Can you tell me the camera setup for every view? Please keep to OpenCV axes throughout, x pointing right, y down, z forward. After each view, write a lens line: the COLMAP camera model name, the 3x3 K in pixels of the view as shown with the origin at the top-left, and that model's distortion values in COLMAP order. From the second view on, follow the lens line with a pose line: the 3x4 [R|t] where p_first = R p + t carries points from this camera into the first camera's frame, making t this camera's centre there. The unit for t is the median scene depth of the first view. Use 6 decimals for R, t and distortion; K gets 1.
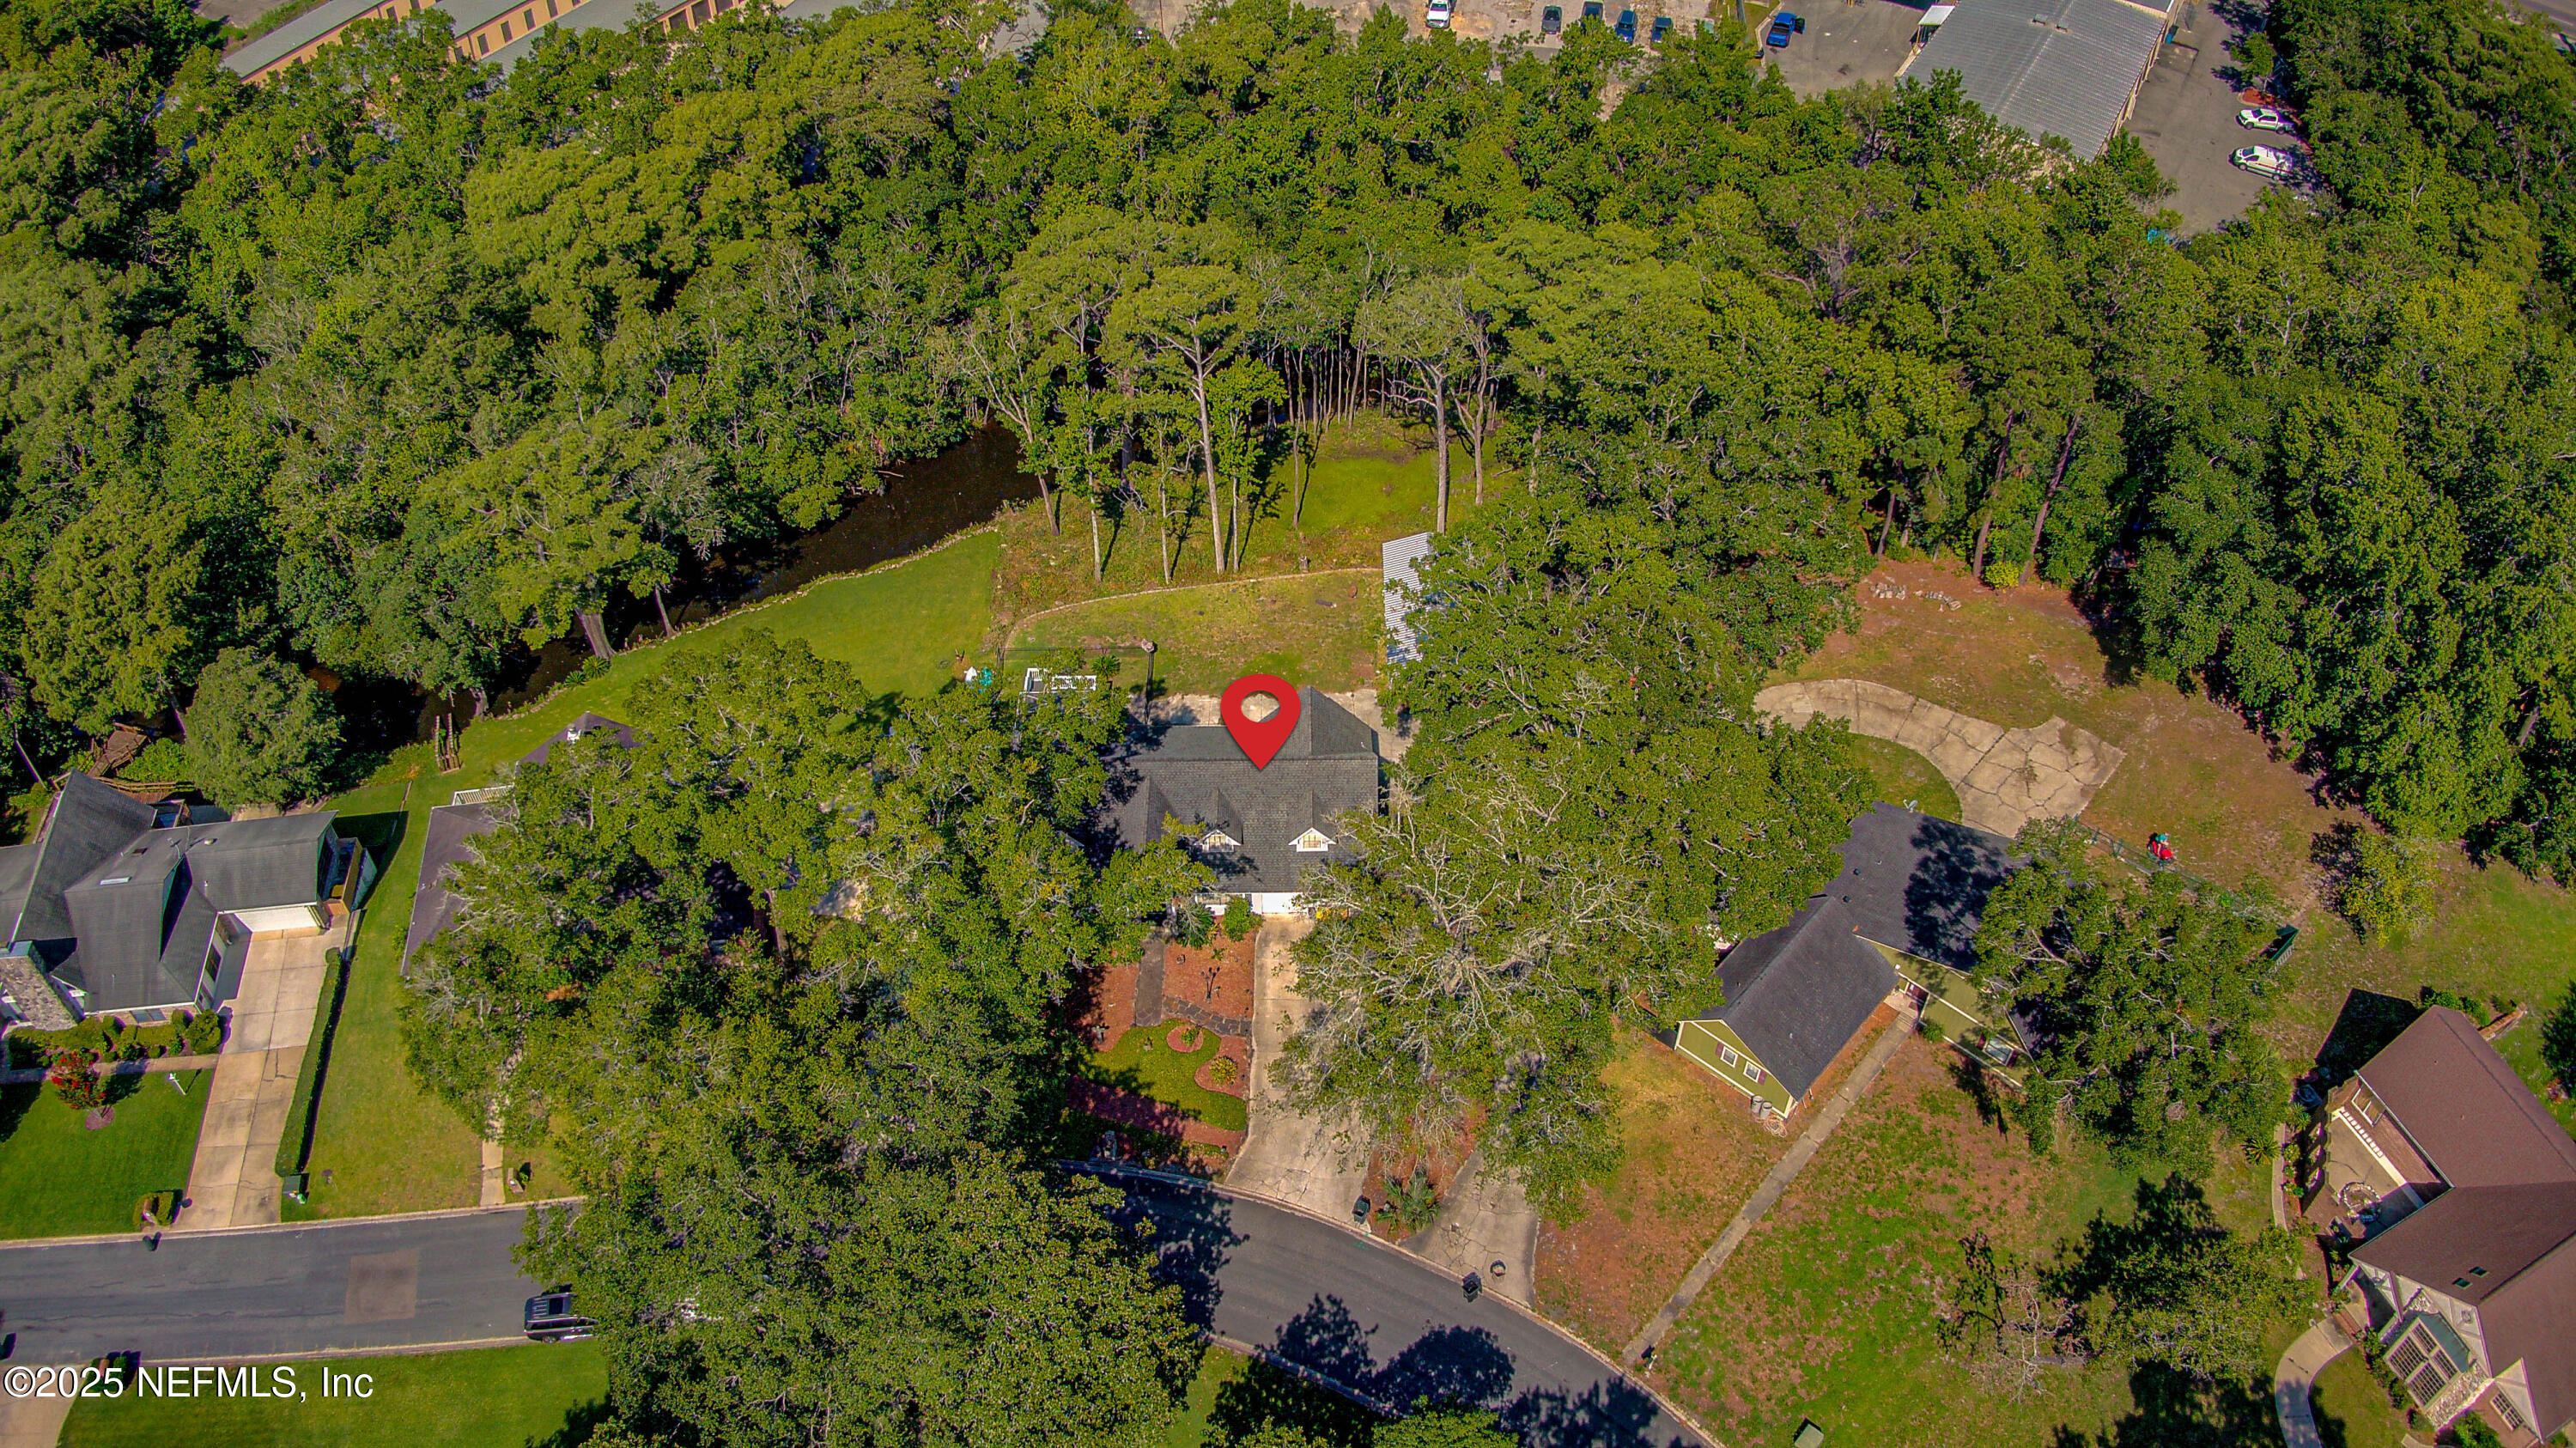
lens RADIAL K [[1936.2, 0, 1288.0], [0, 1936.2, 724.0], [0, 0, 1]] dist [-0.163834, -0.034801]
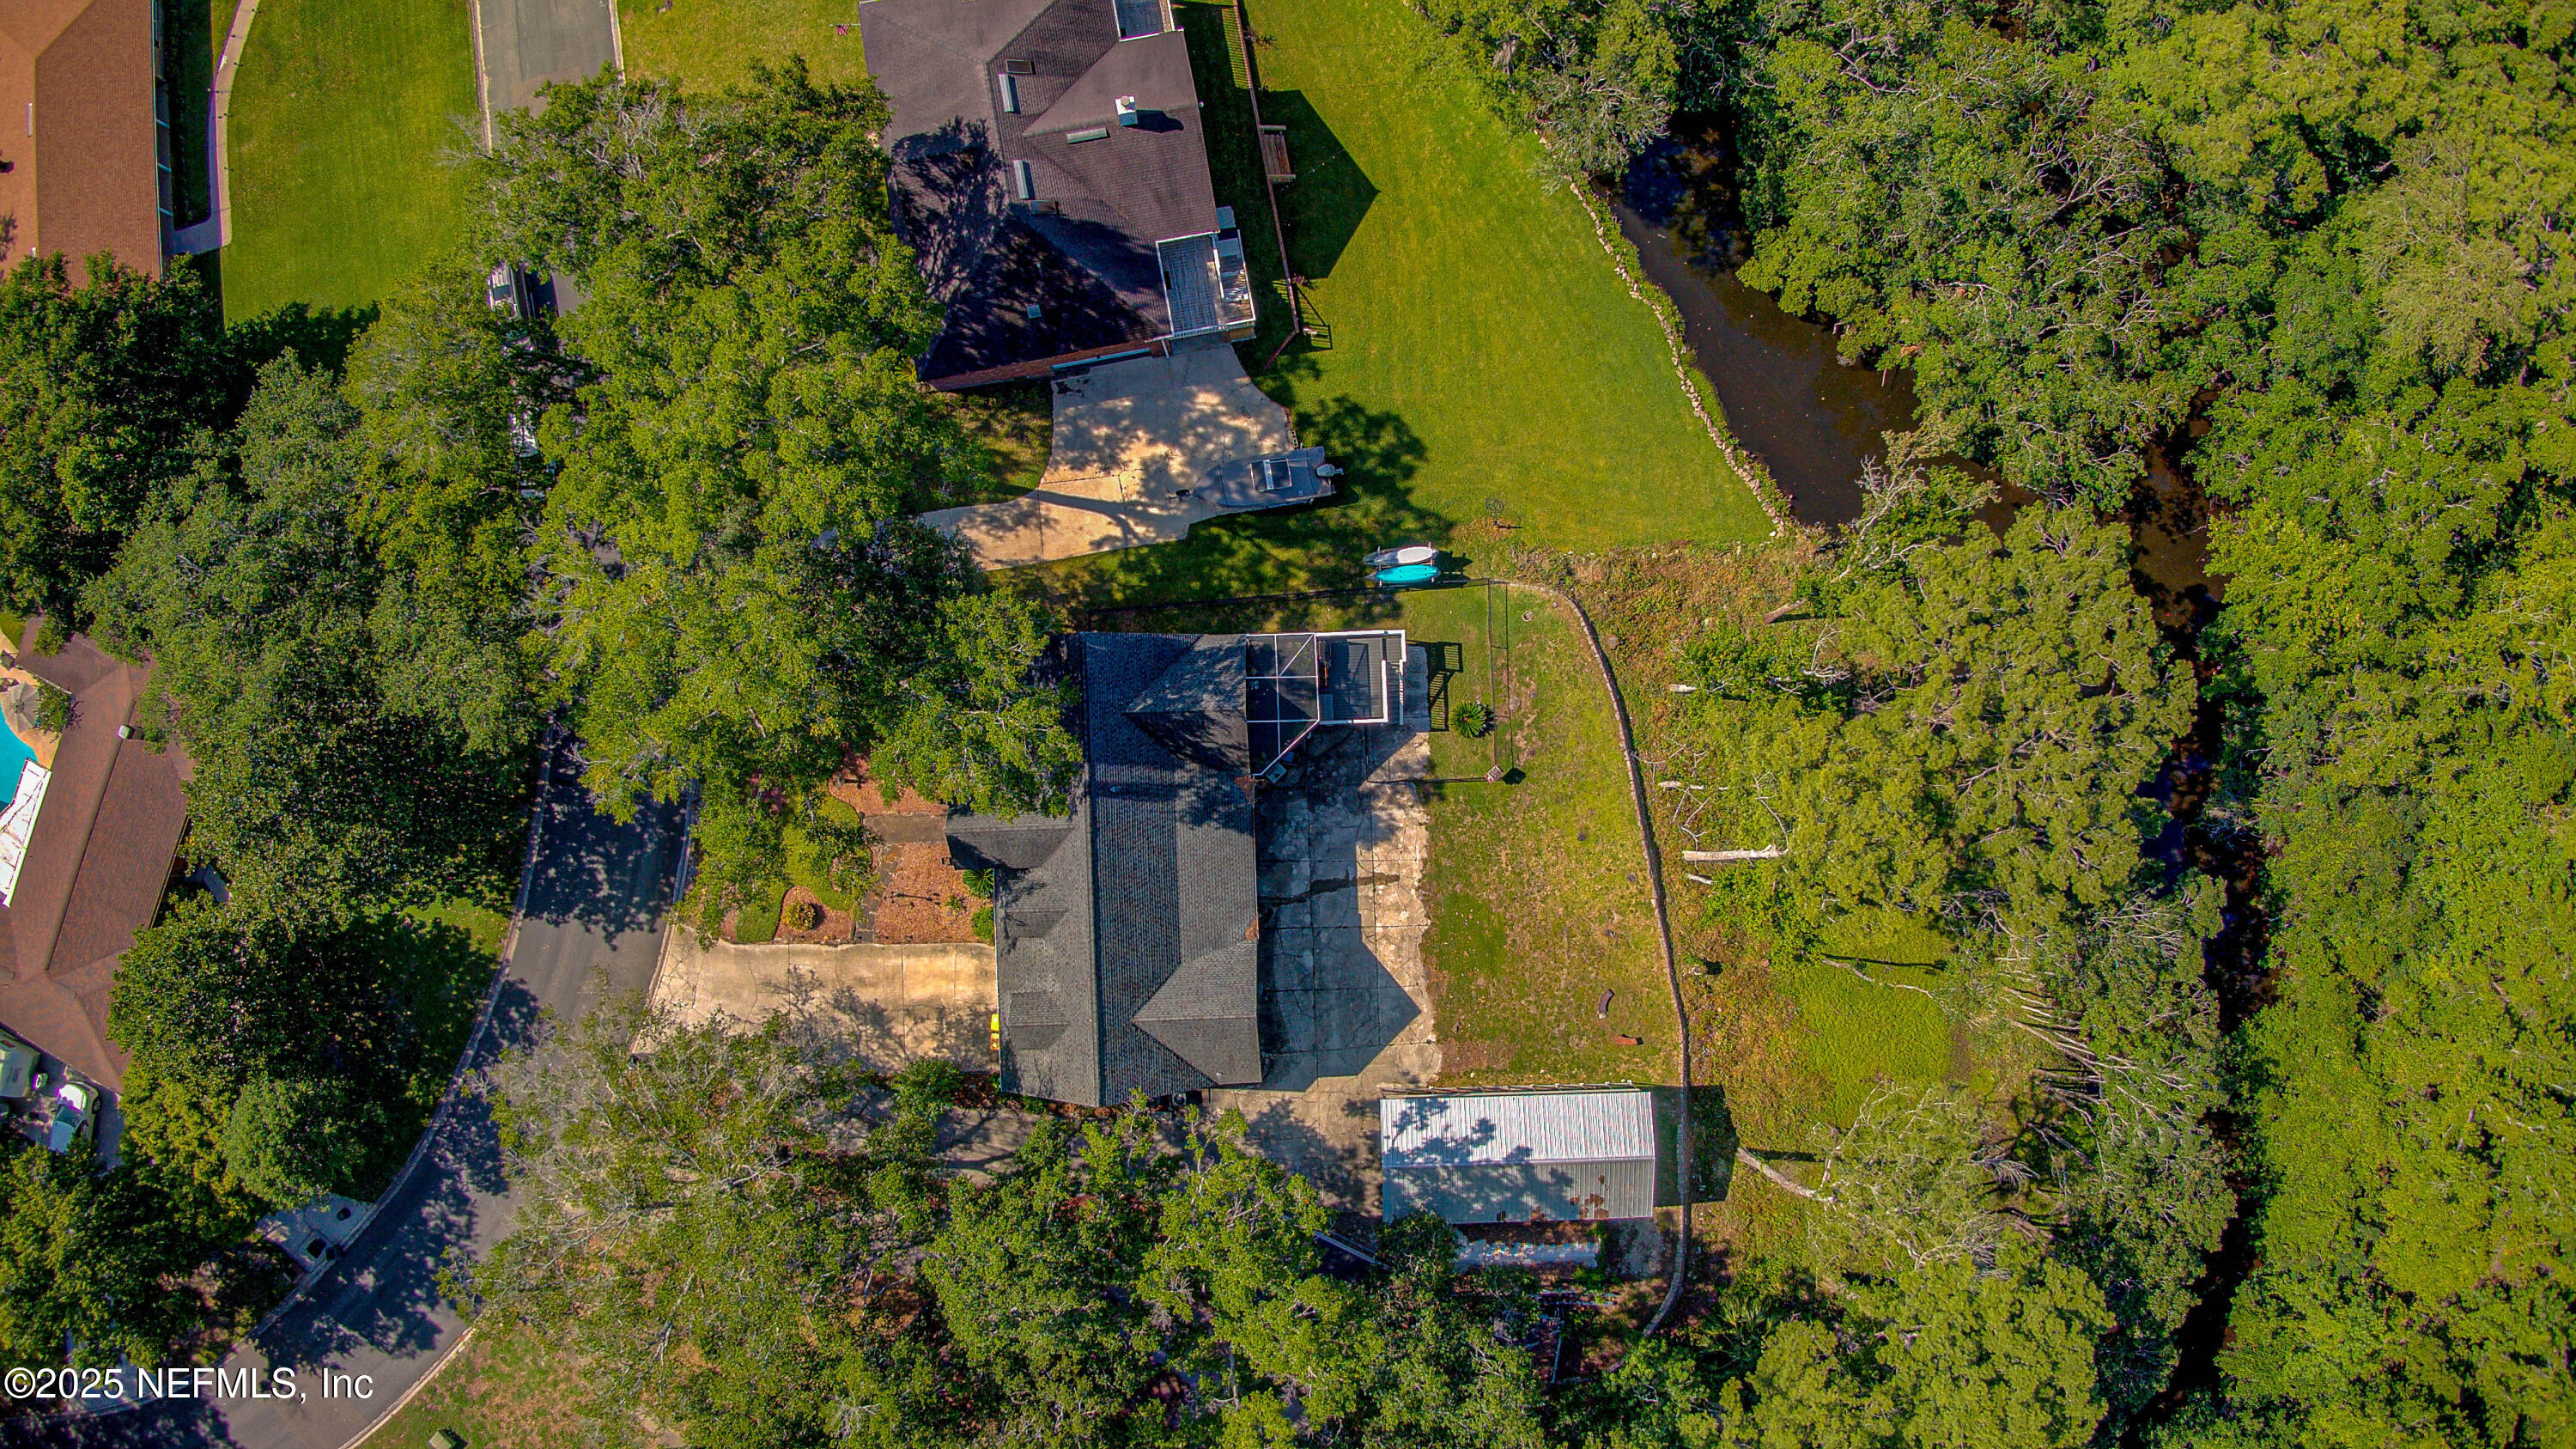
lens RADIAL K [[1868.9, 0, 1288.0], [0, 1868.9, 724.5], [0, 0, 1]] dist [-0.080359, -0.204845]
pose [[0.034507, 0.999337, -0.011615, -0.097938], [-0.702435, 0.032519, 0.711005, -0.573583], [0.710911, -0.016376, 0.703091, 0.473919]]
